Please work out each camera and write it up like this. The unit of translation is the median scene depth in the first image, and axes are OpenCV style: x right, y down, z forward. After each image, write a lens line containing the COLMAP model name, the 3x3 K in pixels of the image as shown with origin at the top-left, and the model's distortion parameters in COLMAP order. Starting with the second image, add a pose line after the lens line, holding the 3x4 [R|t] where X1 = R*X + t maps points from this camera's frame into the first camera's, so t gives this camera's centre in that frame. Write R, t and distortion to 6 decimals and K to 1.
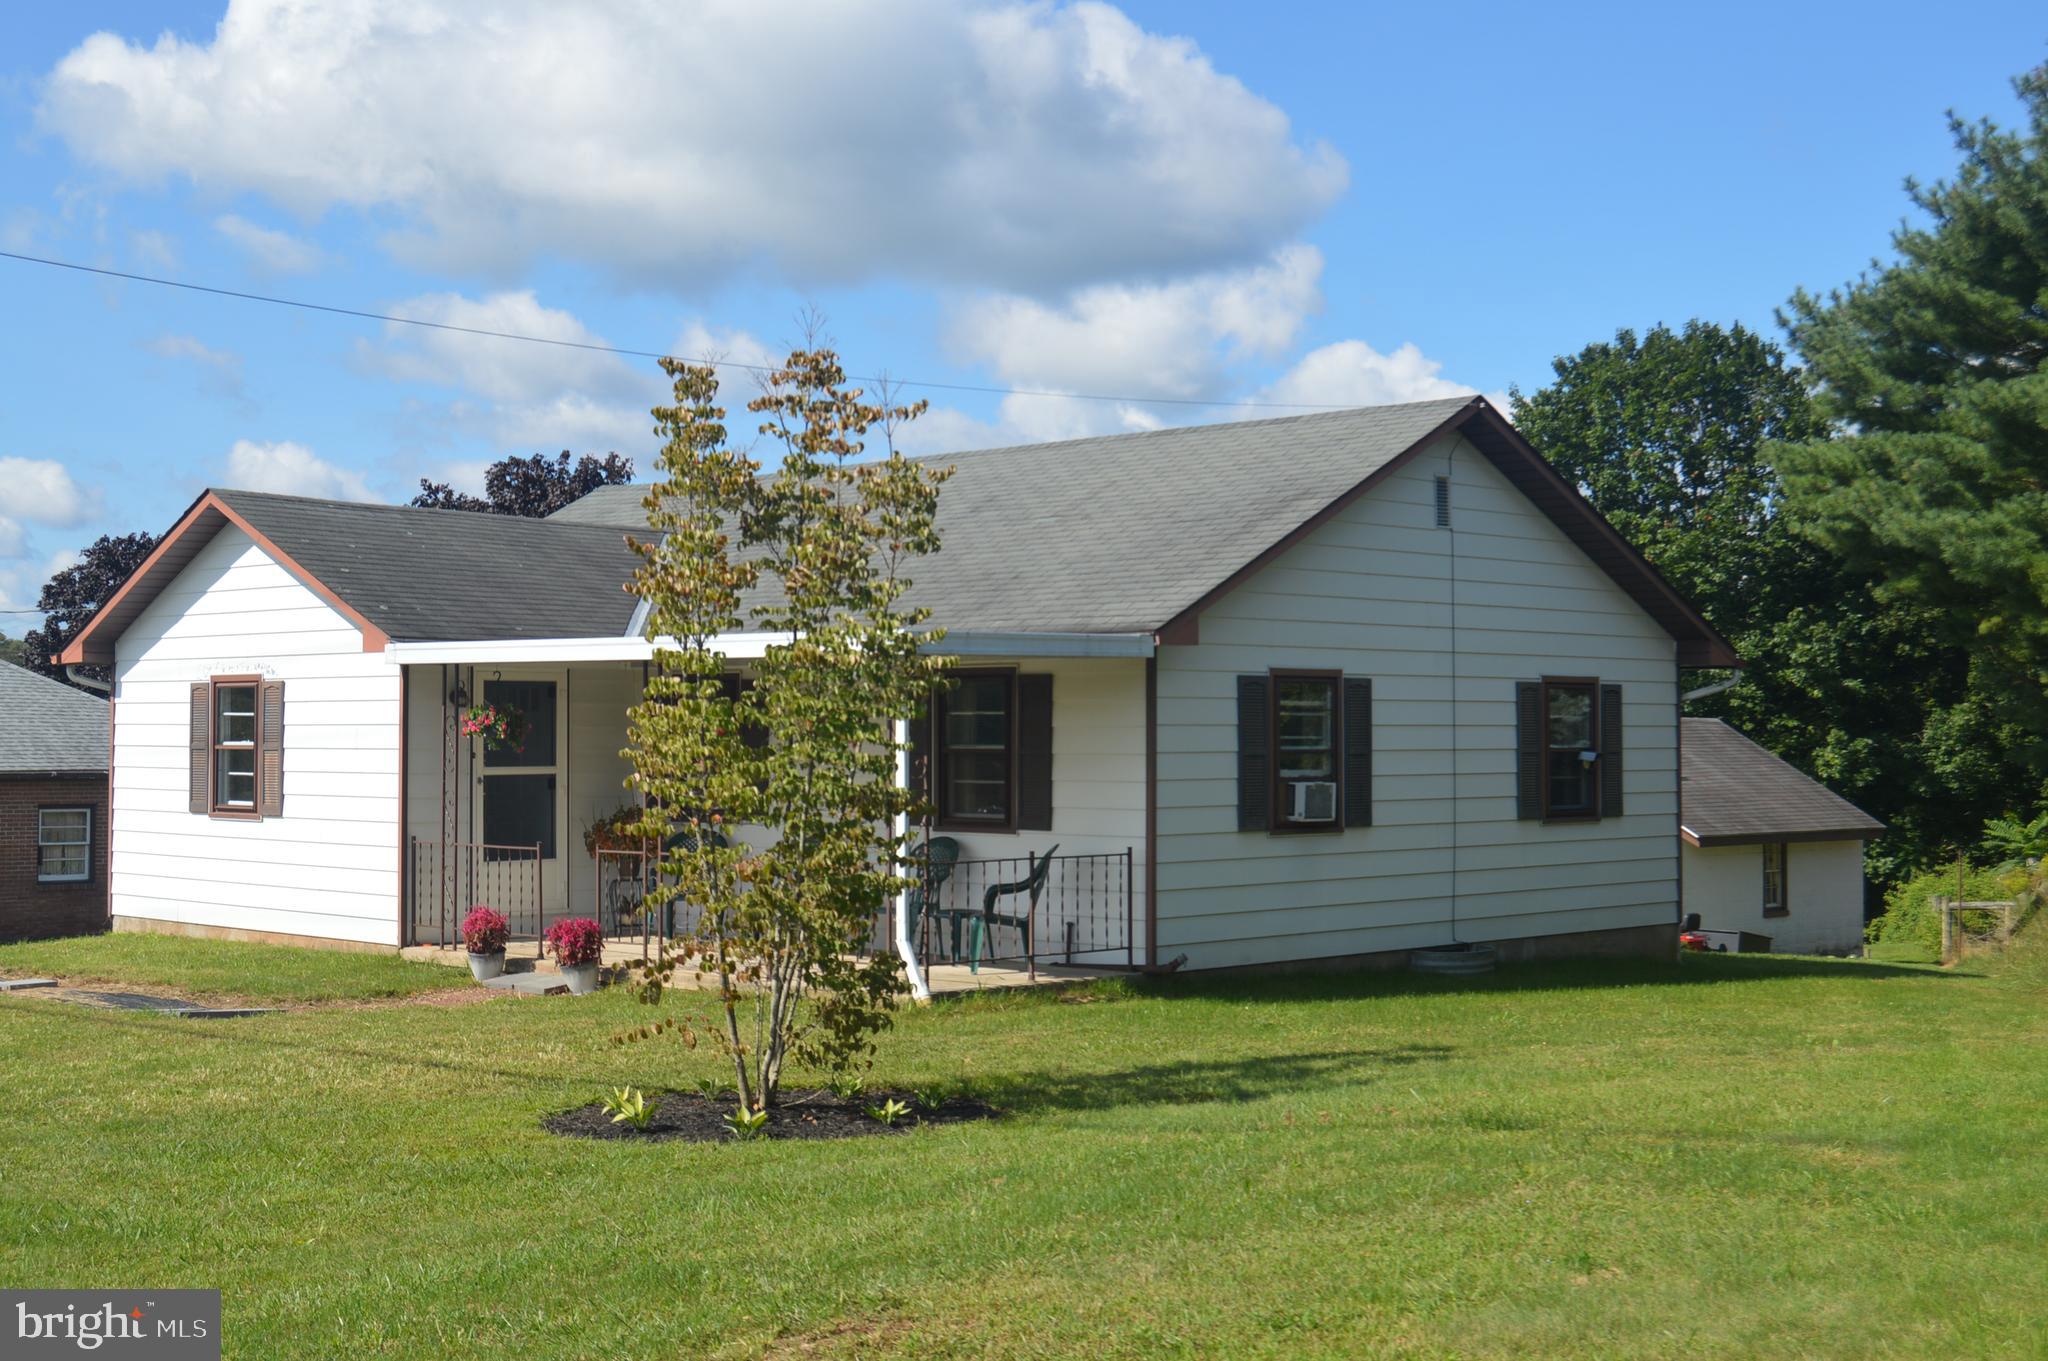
lens RADIAL K [[2707.8, 0, 1020.5], [0, 2707.8, 679.8], [0, 0, 1]] dist [-0.075389, 0.000000]
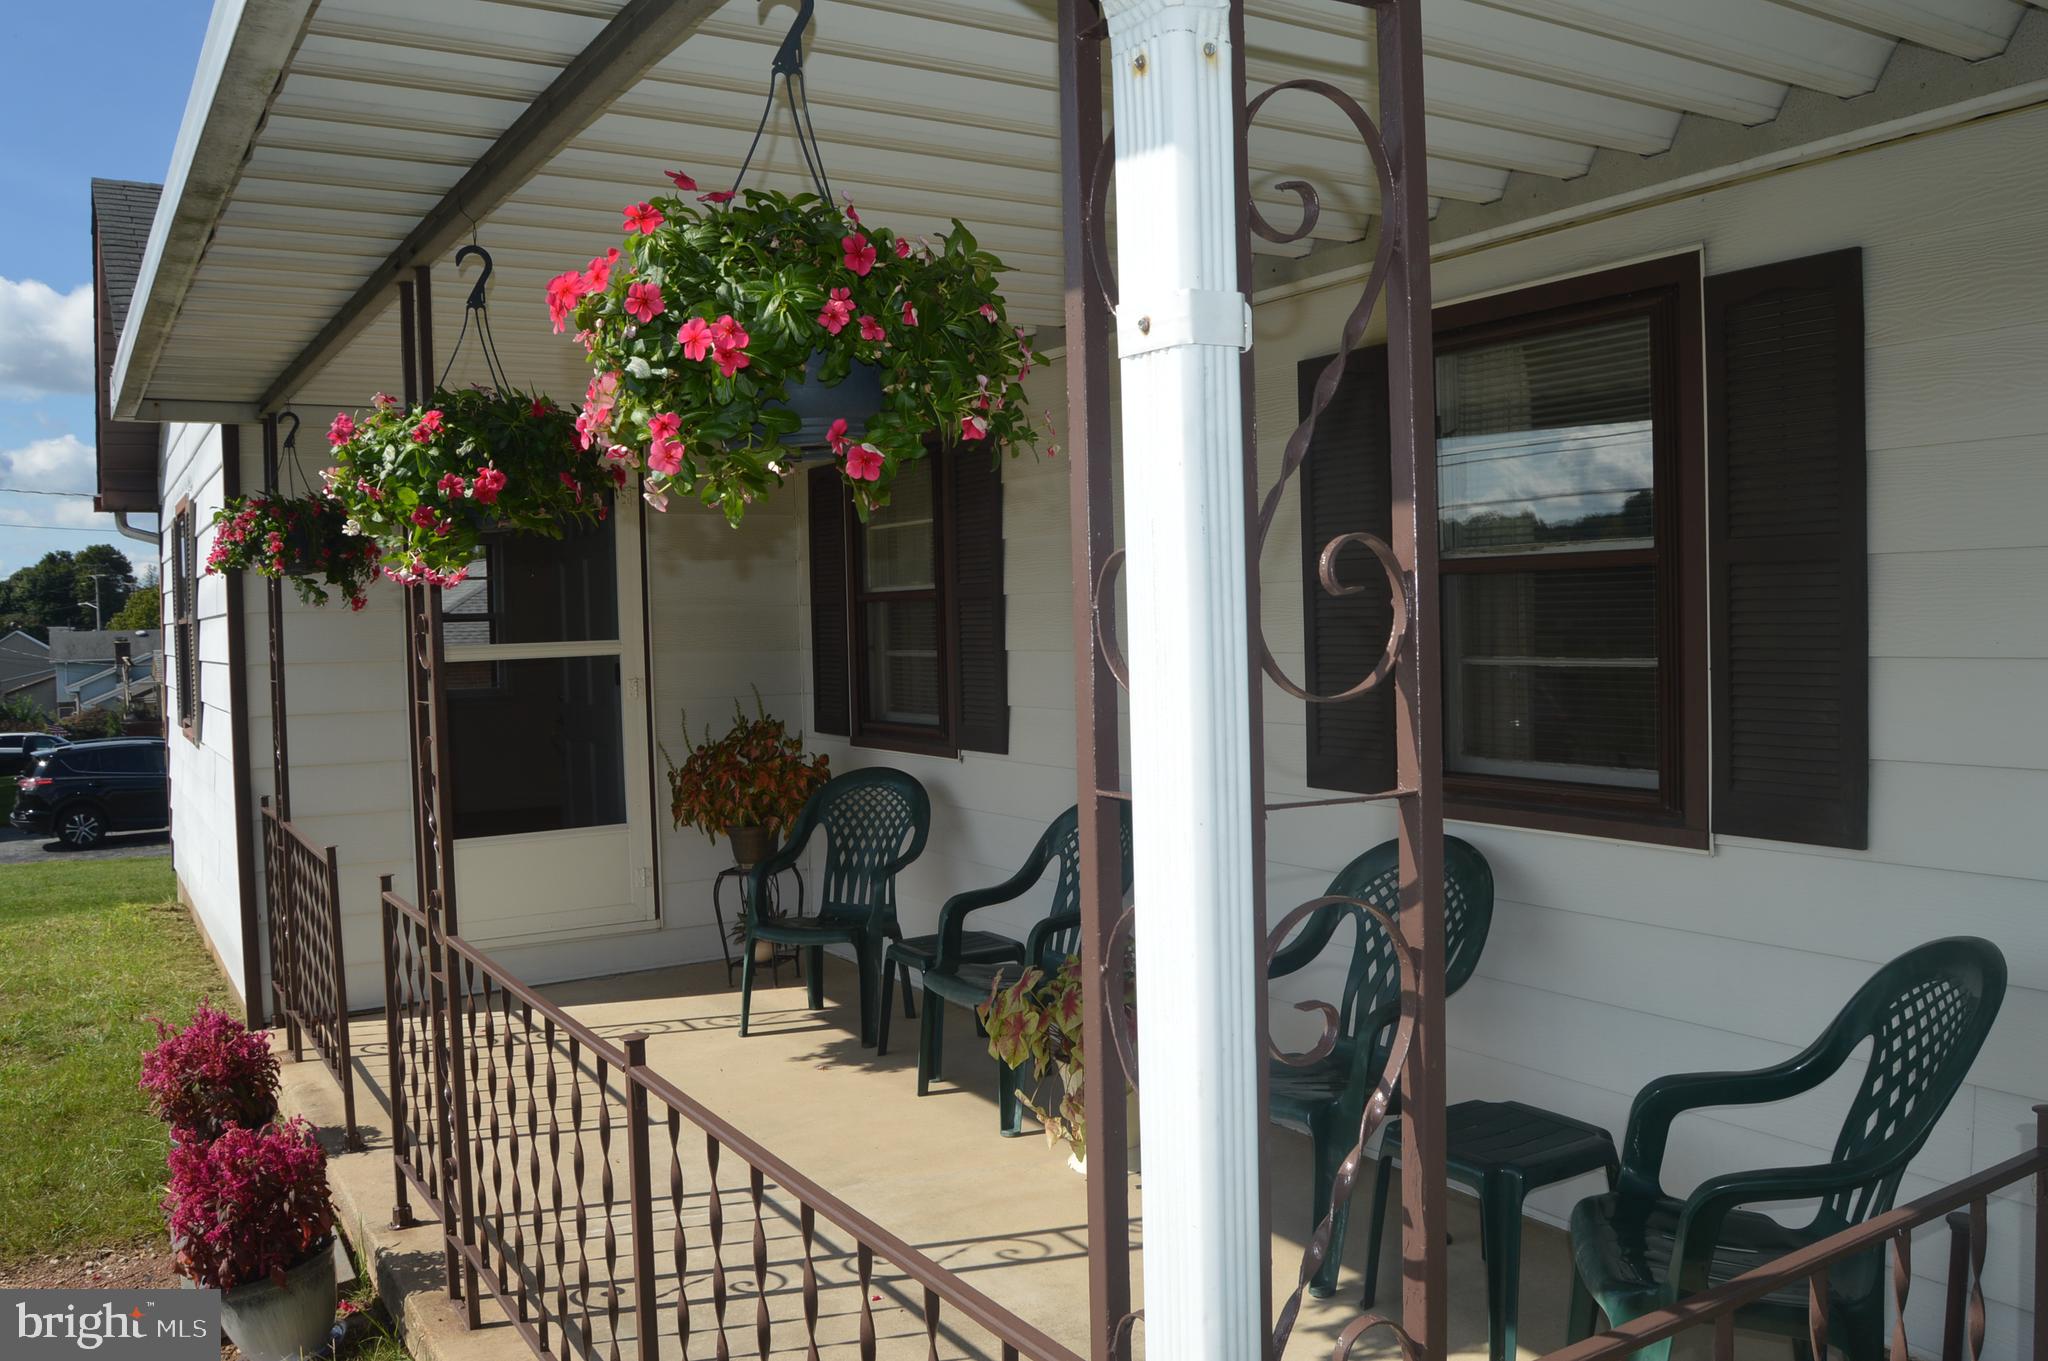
lens RADIAL K [[1626.8, 0, 1027.2], [0, 1626.8, 672.8], [0, 0, 1]] dist [-0.090179, 0.023454]
pose [[0.972950, -0.017984, -0.230315, -0.029596], [0.031456, 0.997993, 0.054954, 0.025361], [0.228864, -0.060712, 0.971563, 0.763149]]
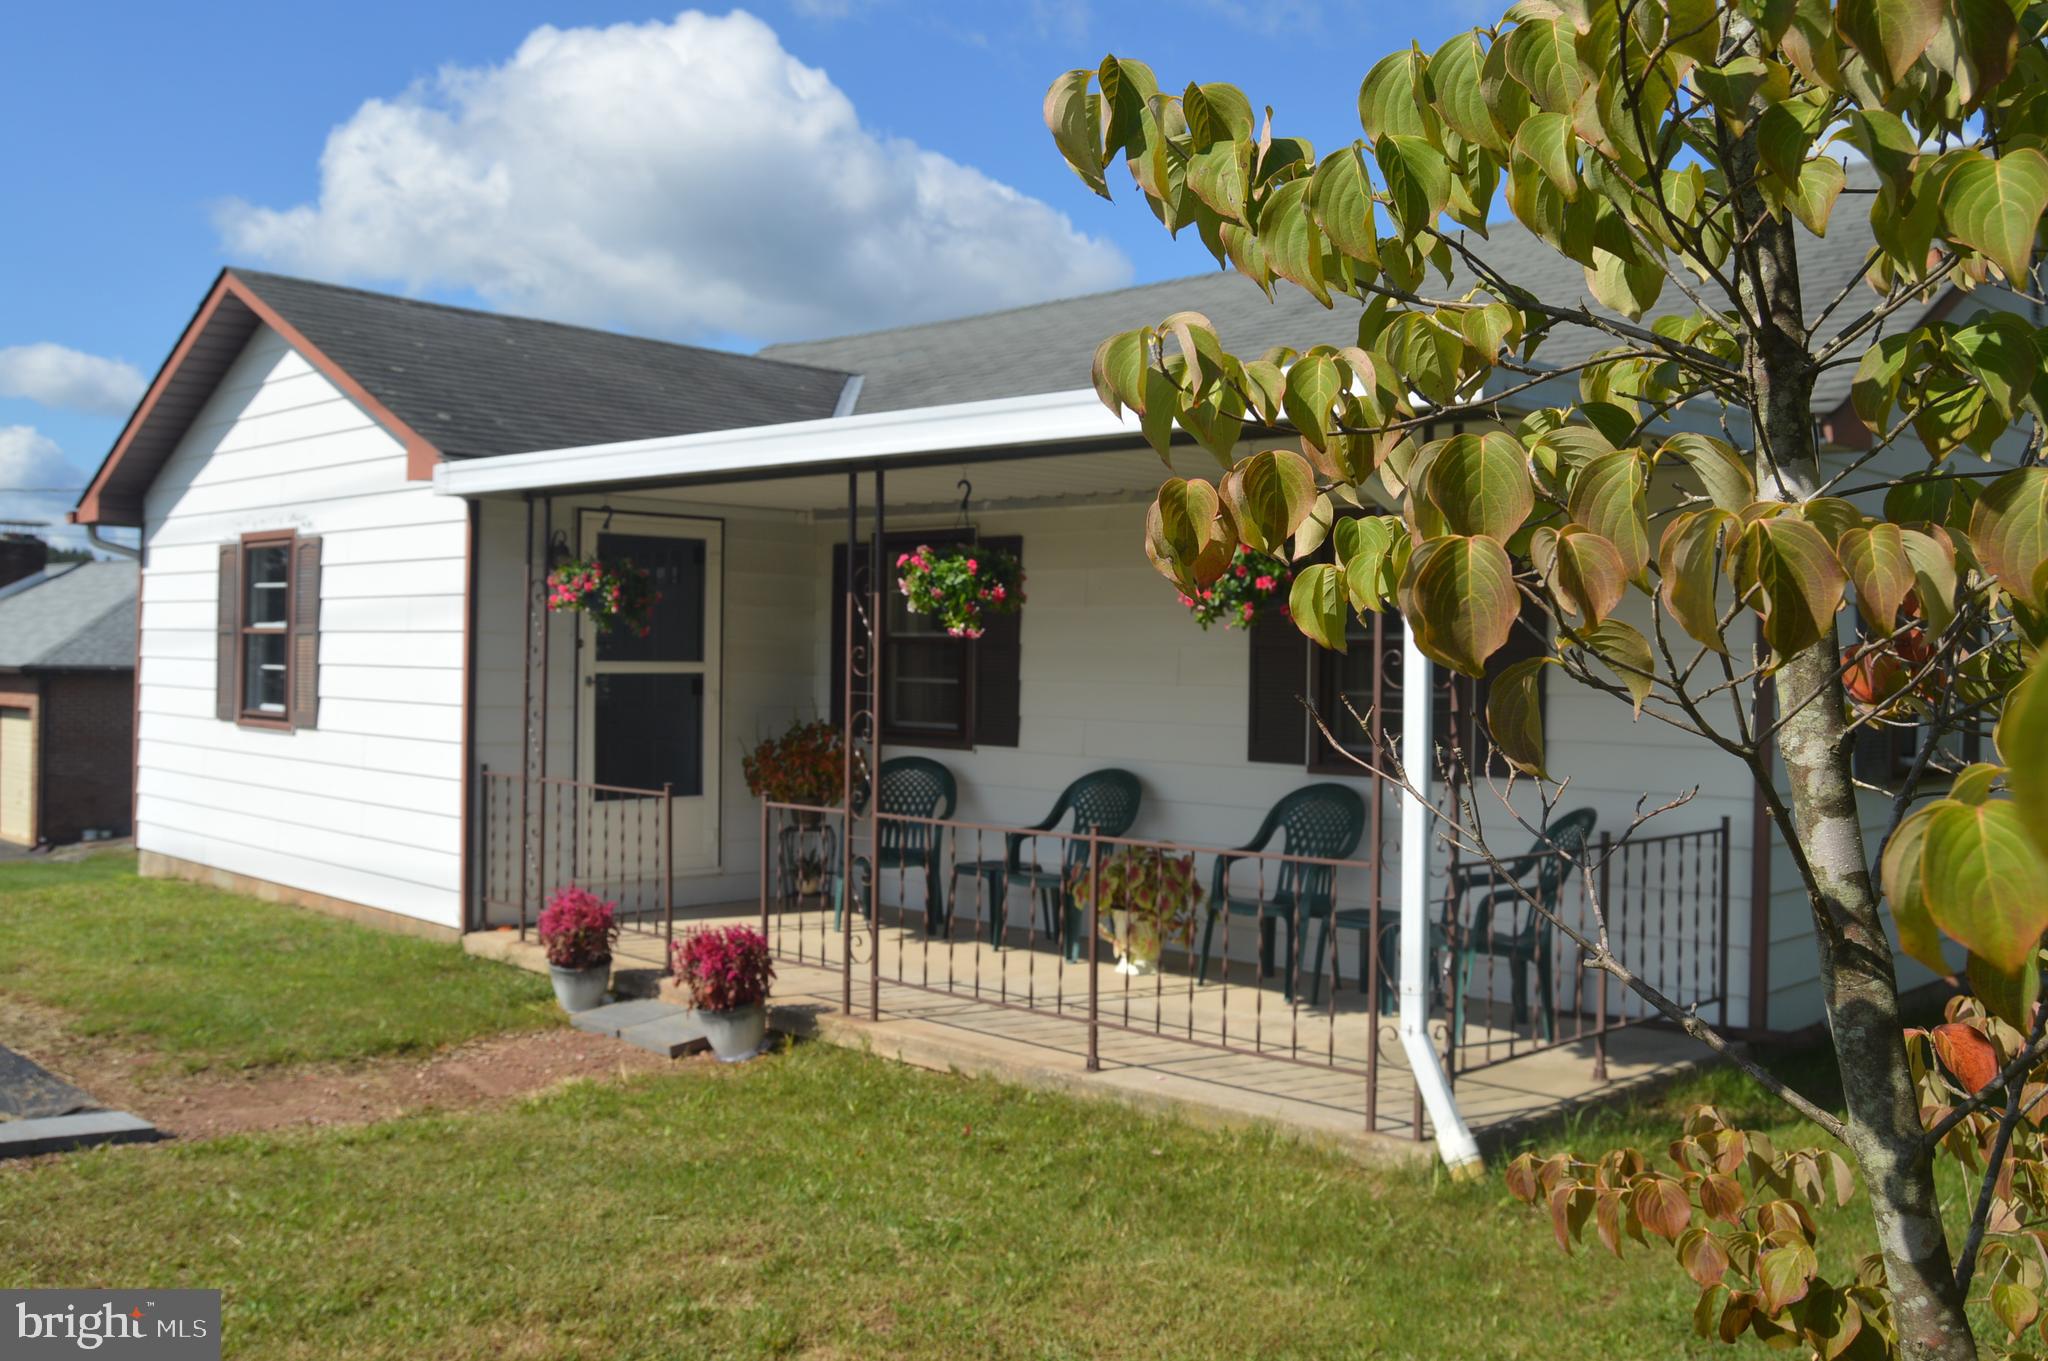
lens RADIAL K [[1893.5, 0, 1027.2], [0, 1893.5, 676.6], [0, 0, 1]] dist [-0.104009, 0.000000]
pose [[0.999806, 0.014887, -0.012921, -0.087114], [-0.014479, 0.999410, 0.031147, 0.020518], [0.013377, -0.030954, 0.999431, 0.545256]]
